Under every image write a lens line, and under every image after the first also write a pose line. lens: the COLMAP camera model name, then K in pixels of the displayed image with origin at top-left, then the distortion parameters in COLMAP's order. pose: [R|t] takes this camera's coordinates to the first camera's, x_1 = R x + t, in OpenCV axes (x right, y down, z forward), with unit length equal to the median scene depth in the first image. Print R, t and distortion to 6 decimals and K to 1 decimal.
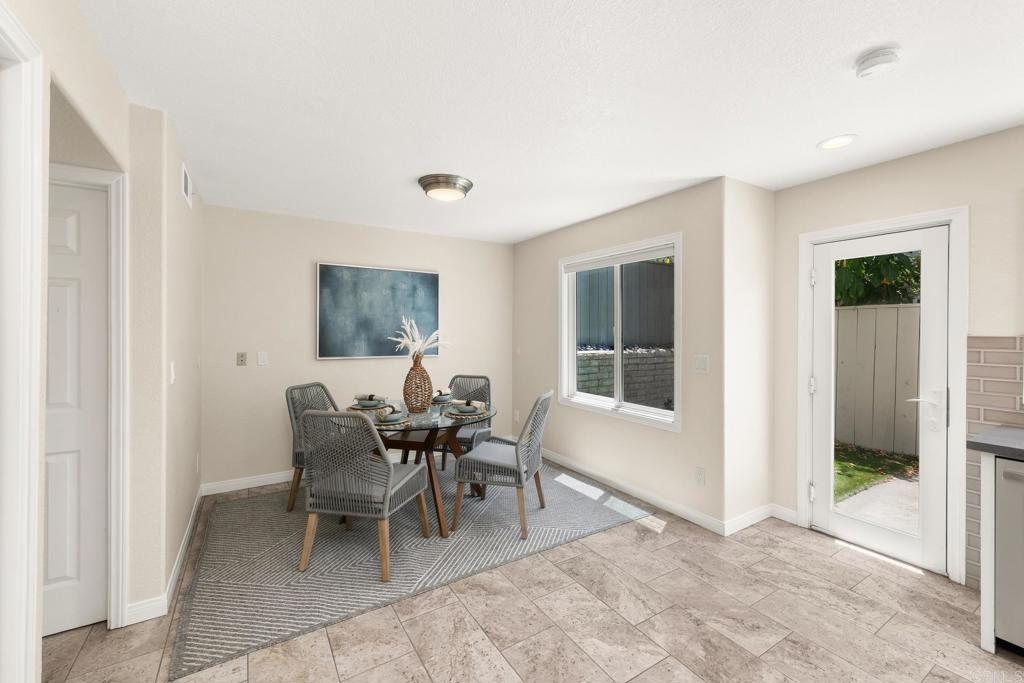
lens RADIAL K [[420.4, 0, 510.4], [0, 420.4, 335.4], [0, 0, 1]] dist [0.001988, 0.000090]
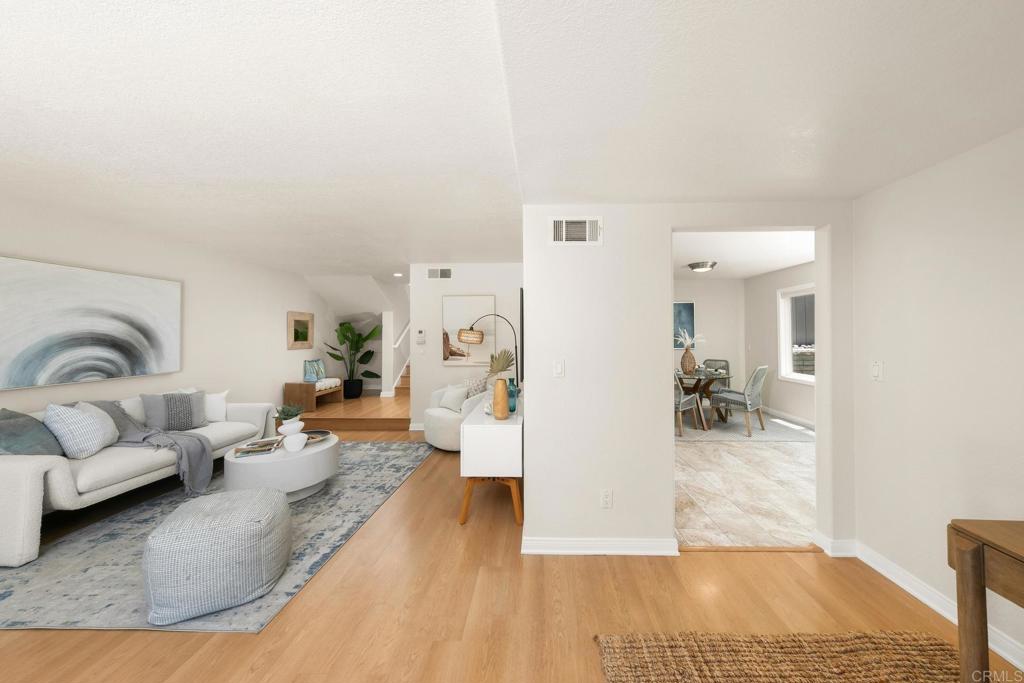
lens RADIAL K [[340.7, 0, 525.5], [0, 340.7, 329.3], [0, 0, 1]] dist [0.000333, 0.000011]
pose [[0.830639, -0.019843, -0.556457, 0.050122], [0.003700, 0.999539, -0.030121, 0.008267], [0.556799, 0.022961, 0.830330, -0.817616]]
